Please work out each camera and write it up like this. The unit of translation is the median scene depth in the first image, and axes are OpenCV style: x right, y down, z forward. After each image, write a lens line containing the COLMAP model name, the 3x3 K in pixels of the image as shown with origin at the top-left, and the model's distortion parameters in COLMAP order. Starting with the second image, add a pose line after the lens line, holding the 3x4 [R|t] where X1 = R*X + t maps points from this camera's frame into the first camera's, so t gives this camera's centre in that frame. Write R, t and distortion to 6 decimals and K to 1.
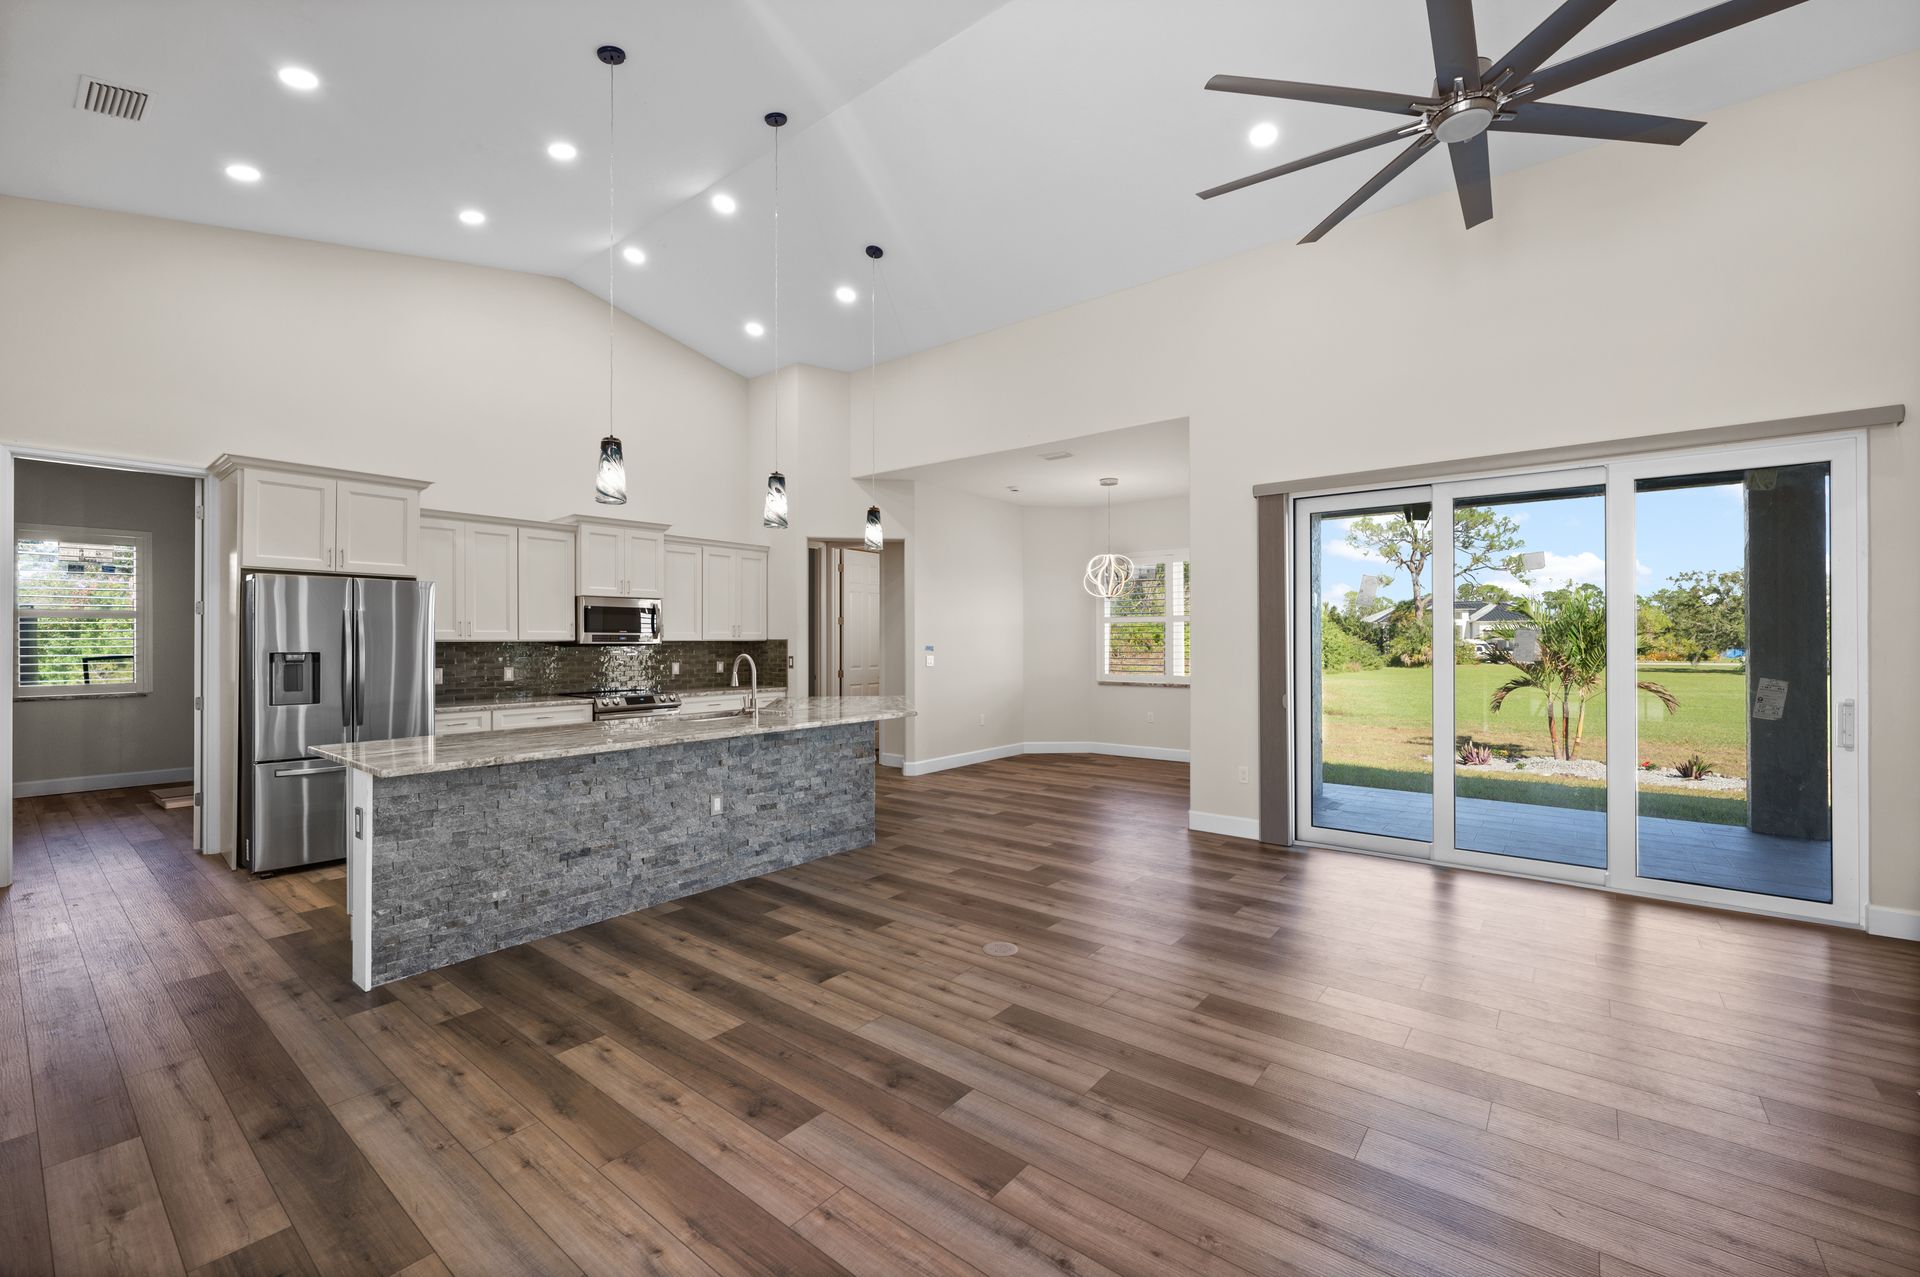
lens RADIAL K [[770.2, 0, 961.8], [0, 770.2, 635.2], [0, 0, 1]] dist [-0.001720, 0.000224]
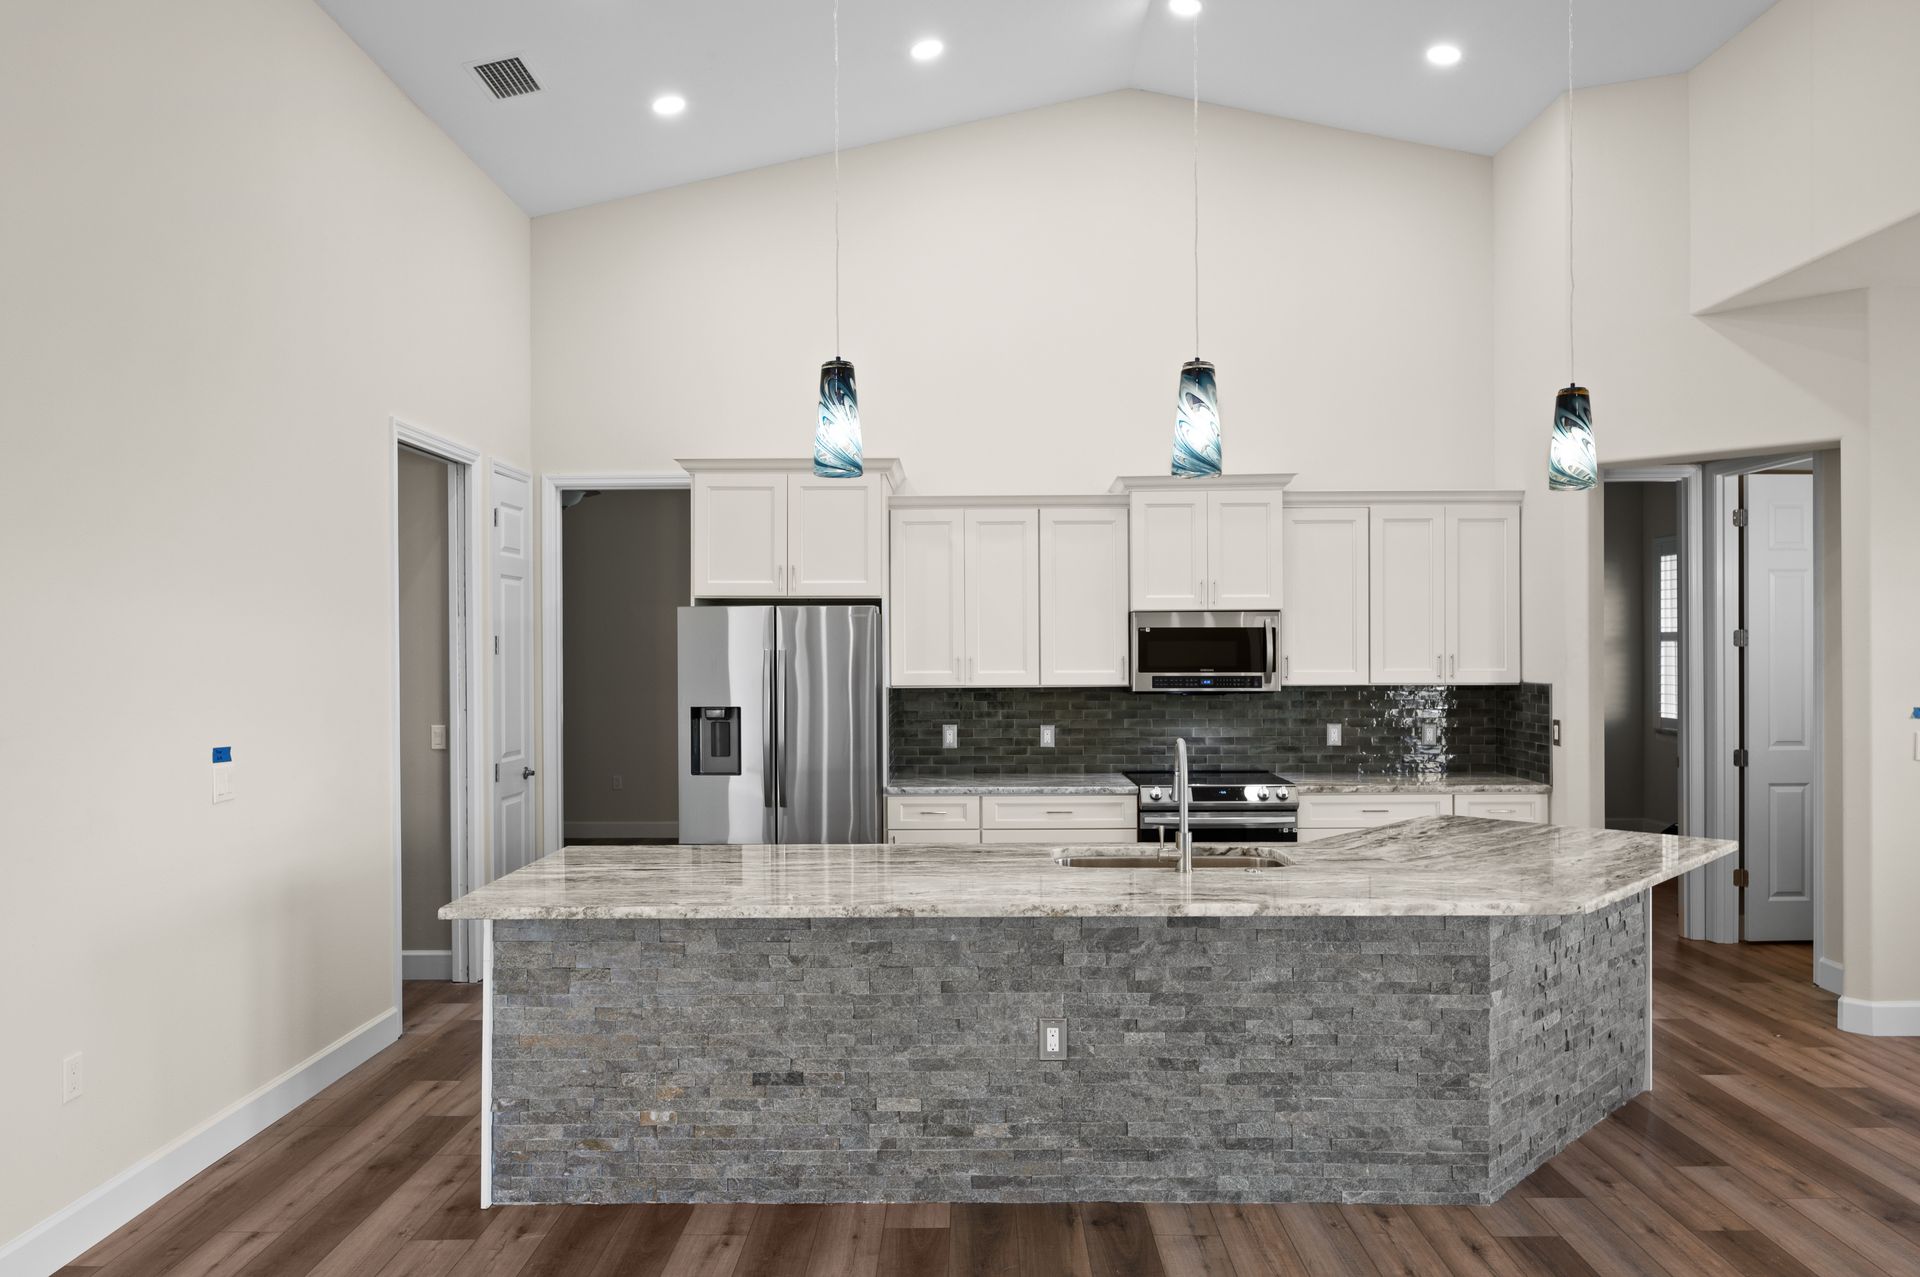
lens RADIAL K [[1268.3, 0, 965.7], [0, 1268.3, 650.2], [0, 0, 1]] dist [0.000200, -0.001095]
pose [[0.619787, -0.000243, -0.784770, 0.292515], [0.007710, 0.999954, 0.005779, -0.040877], [0.784732, -0.009632, 0.619761, 0.423074]]
